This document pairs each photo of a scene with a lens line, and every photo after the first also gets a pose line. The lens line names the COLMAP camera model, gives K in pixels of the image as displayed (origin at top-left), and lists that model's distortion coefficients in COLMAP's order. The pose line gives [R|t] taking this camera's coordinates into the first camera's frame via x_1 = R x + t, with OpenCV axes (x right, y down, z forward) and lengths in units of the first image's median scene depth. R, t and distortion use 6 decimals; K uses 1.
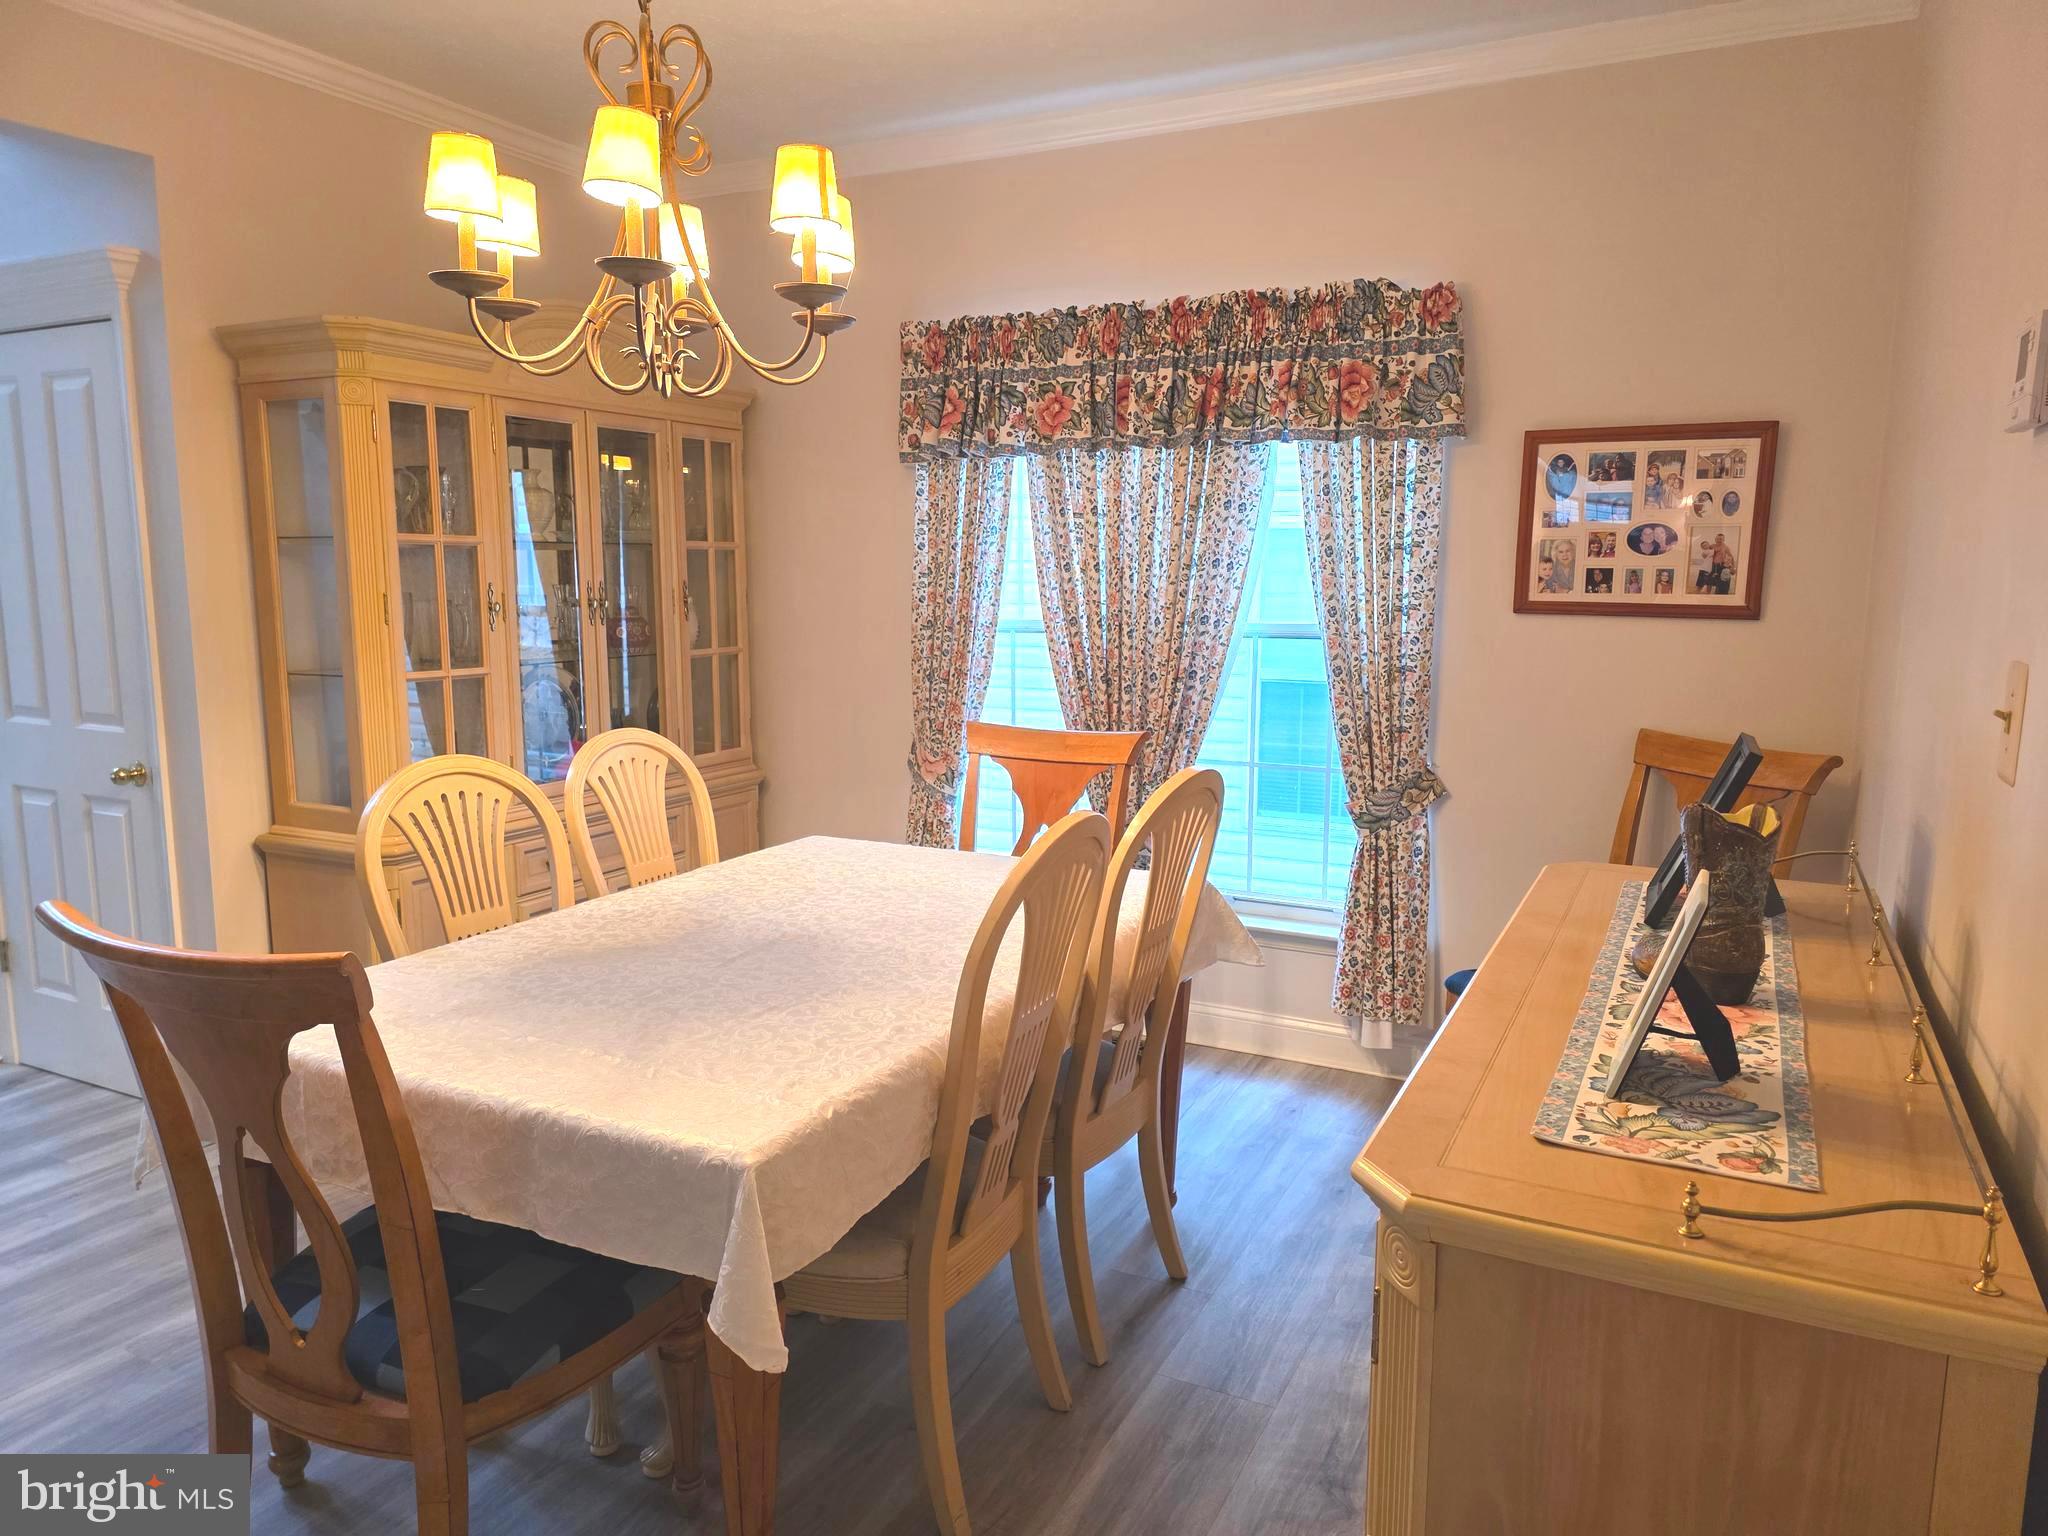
lens RADIAL K [[1372.0, 0, 1030.2], [0, 1372.0, 769.6], [0, 0, 1]] dist [0.075448, -0.078223]
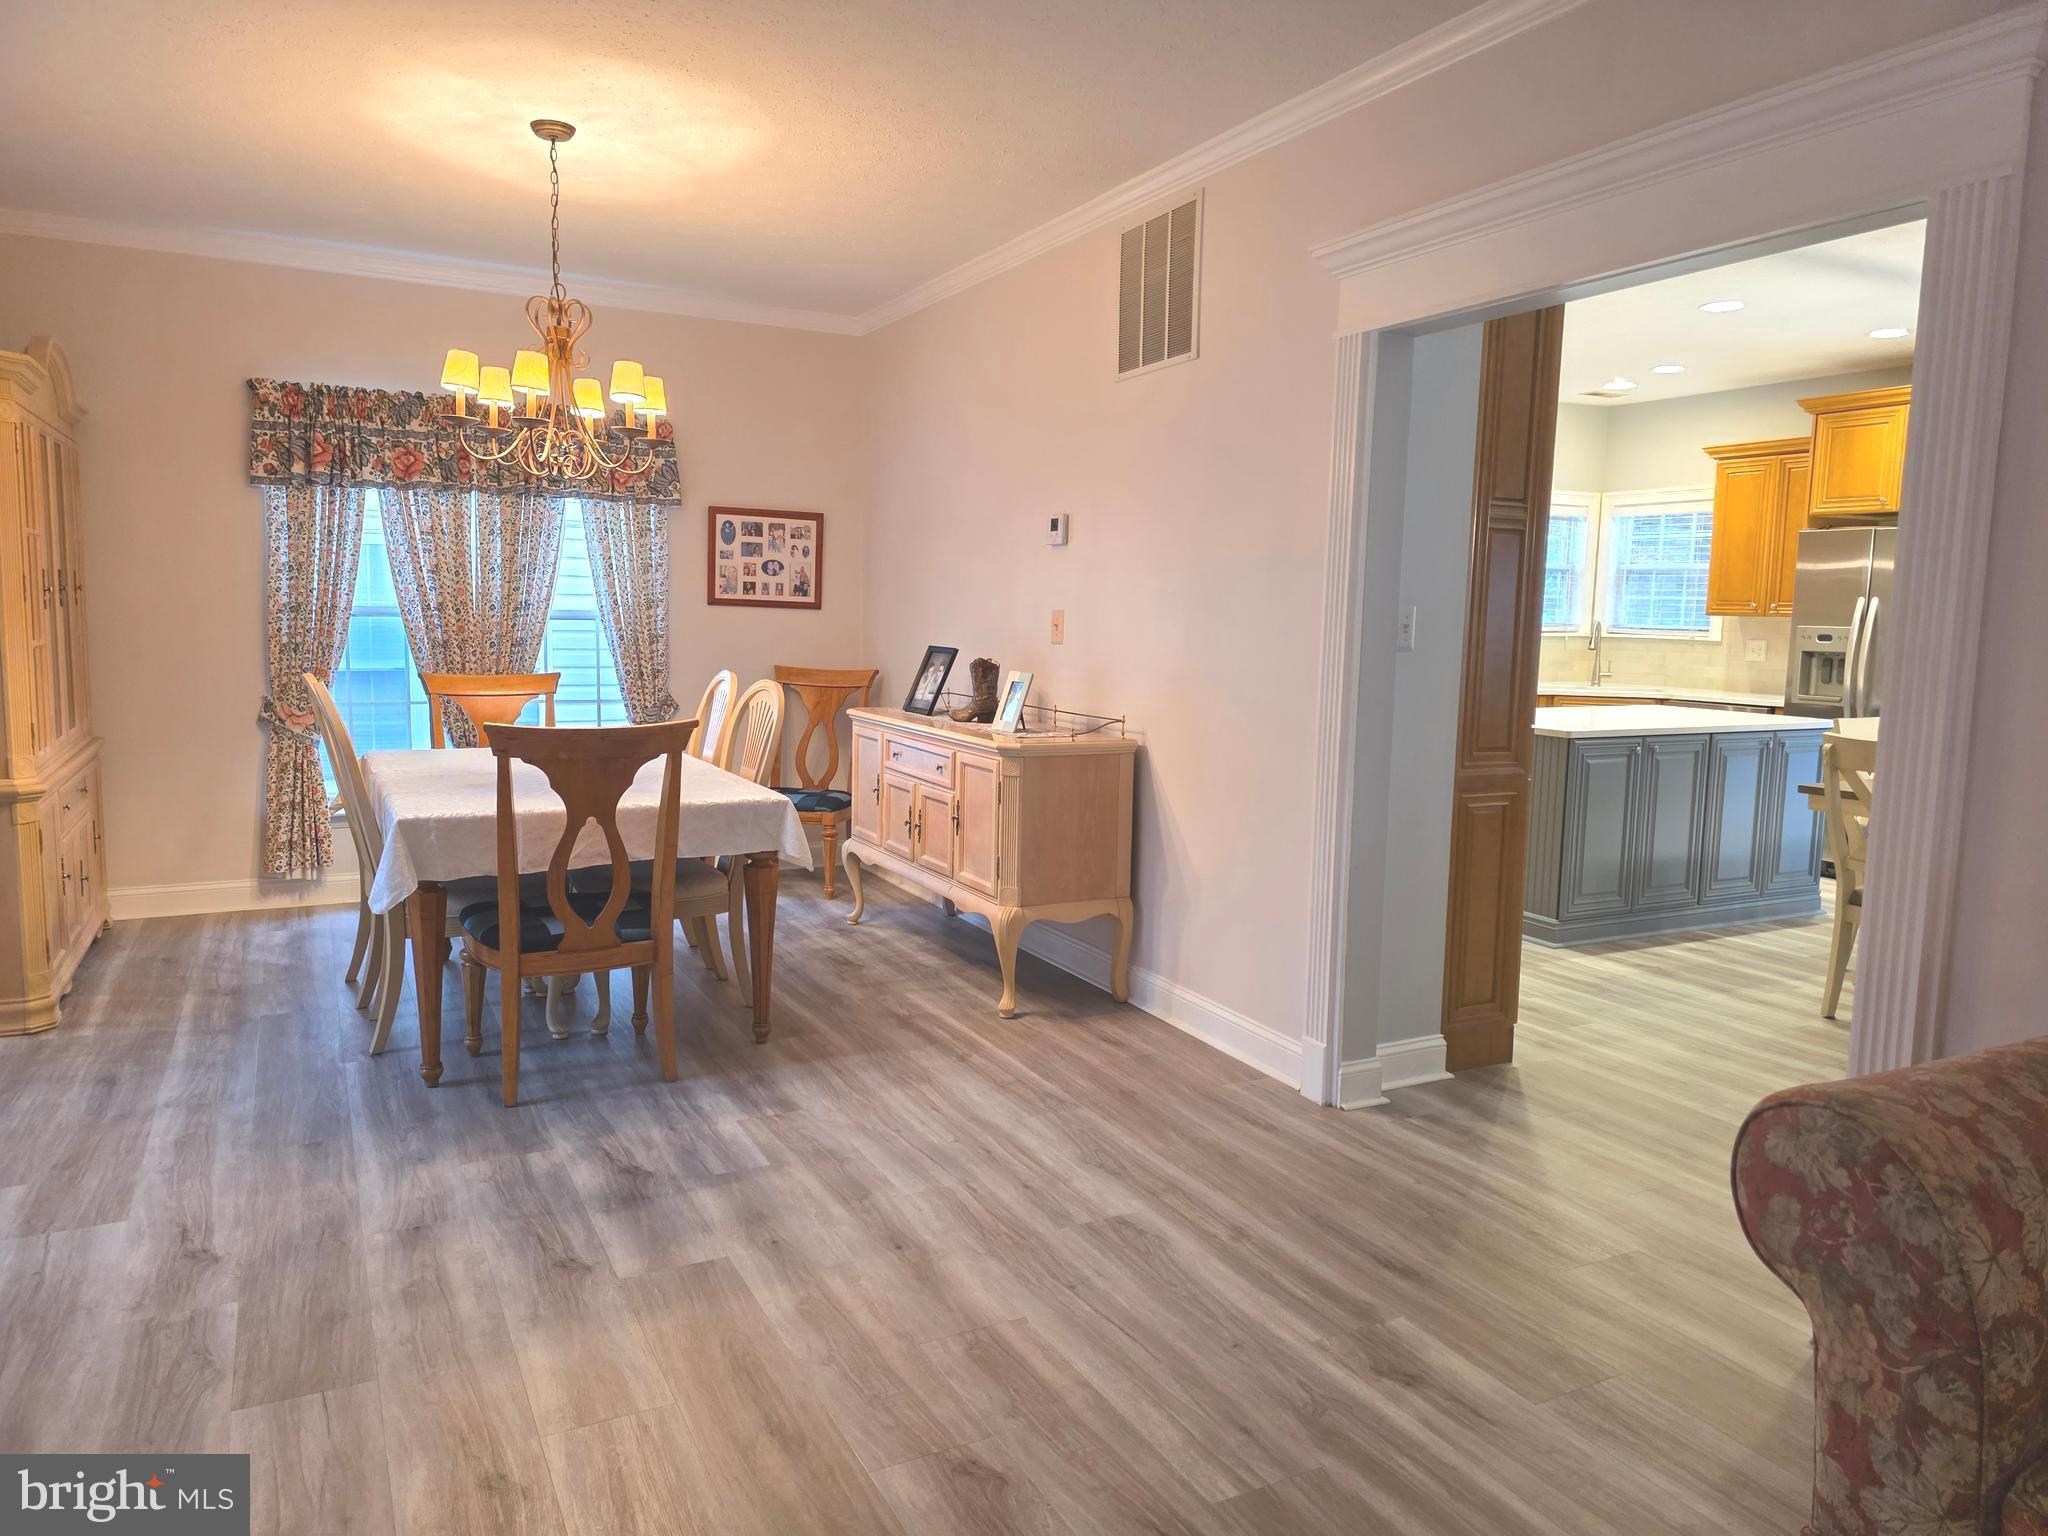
lens RADIAL K [[1372.0, 0, 1034.6], [0, 1372.0, 757.4], [0, 0, 1]] dist [0.075448, -0.078223]
pose [[0.579617, -0.079195, 0.811032, -0.873489], [0.097360, 0.994867, 0.027566, 0.077293], [-0.809052, 0.062984, 0.584352, -0.388668]]
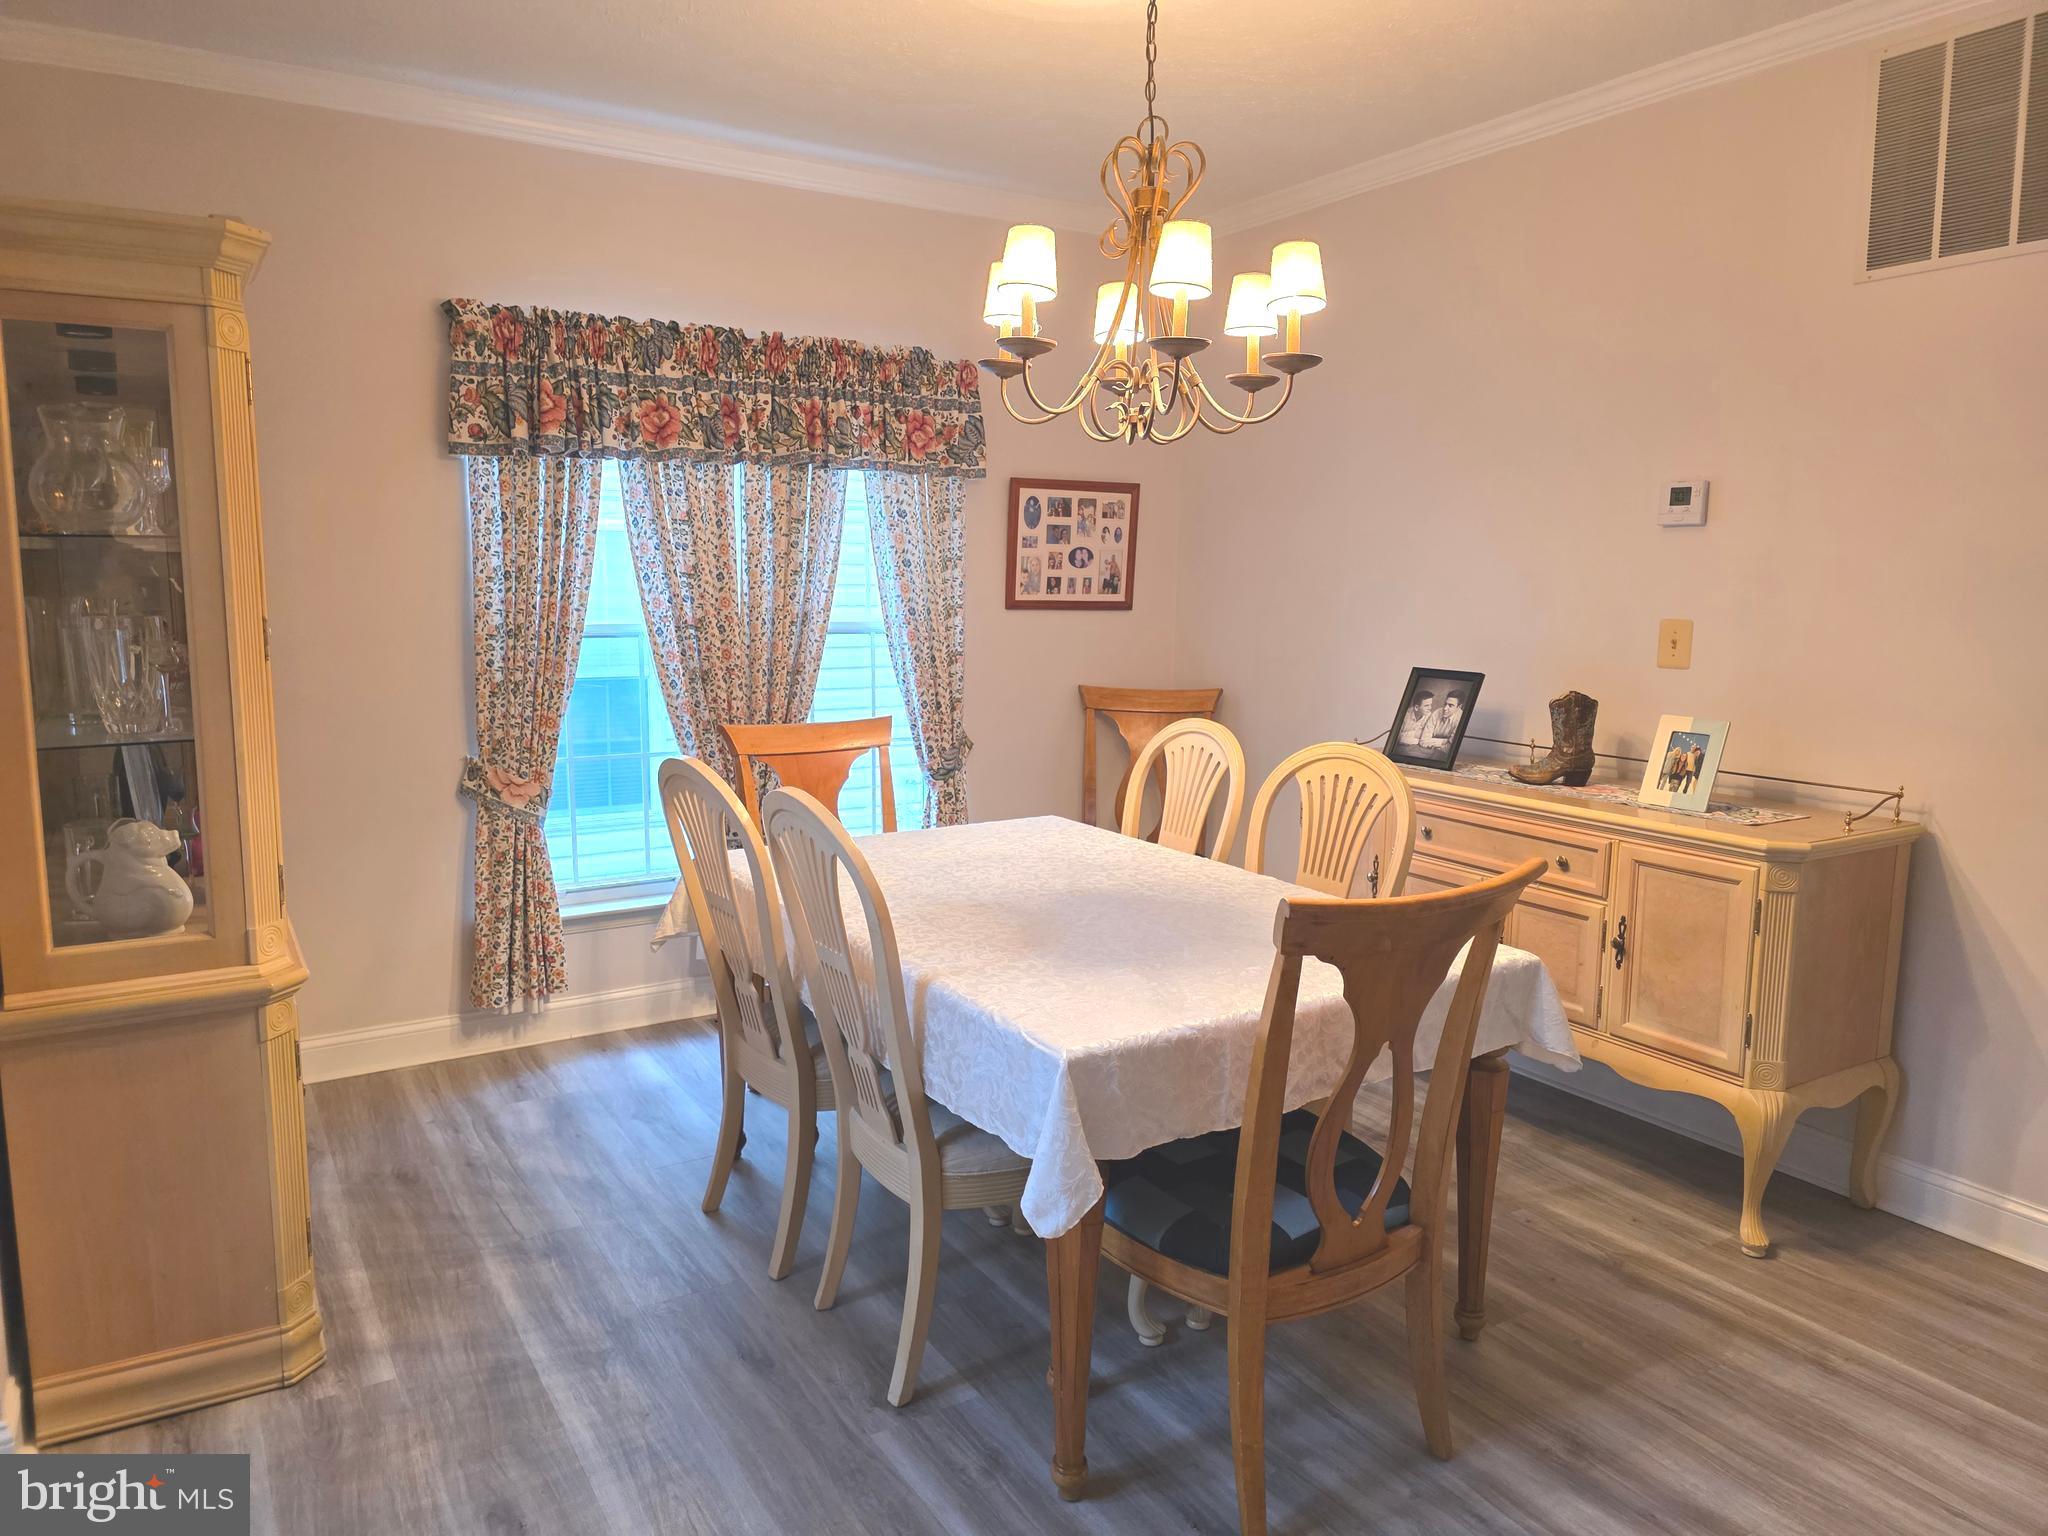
lens RADIAL K [[1372.0, 0, 1010.0], [0, 1372.0, 755.9], [0, 0, 1]] dist [0.075448, -0.078223]
pose [[0.527621, -0.113229, 0.841900, -0.795347], [0.116281, 0.991375, 0.060459, -0.049668], [-0.841484, 0.065998, 0.536237, 0.272968]]
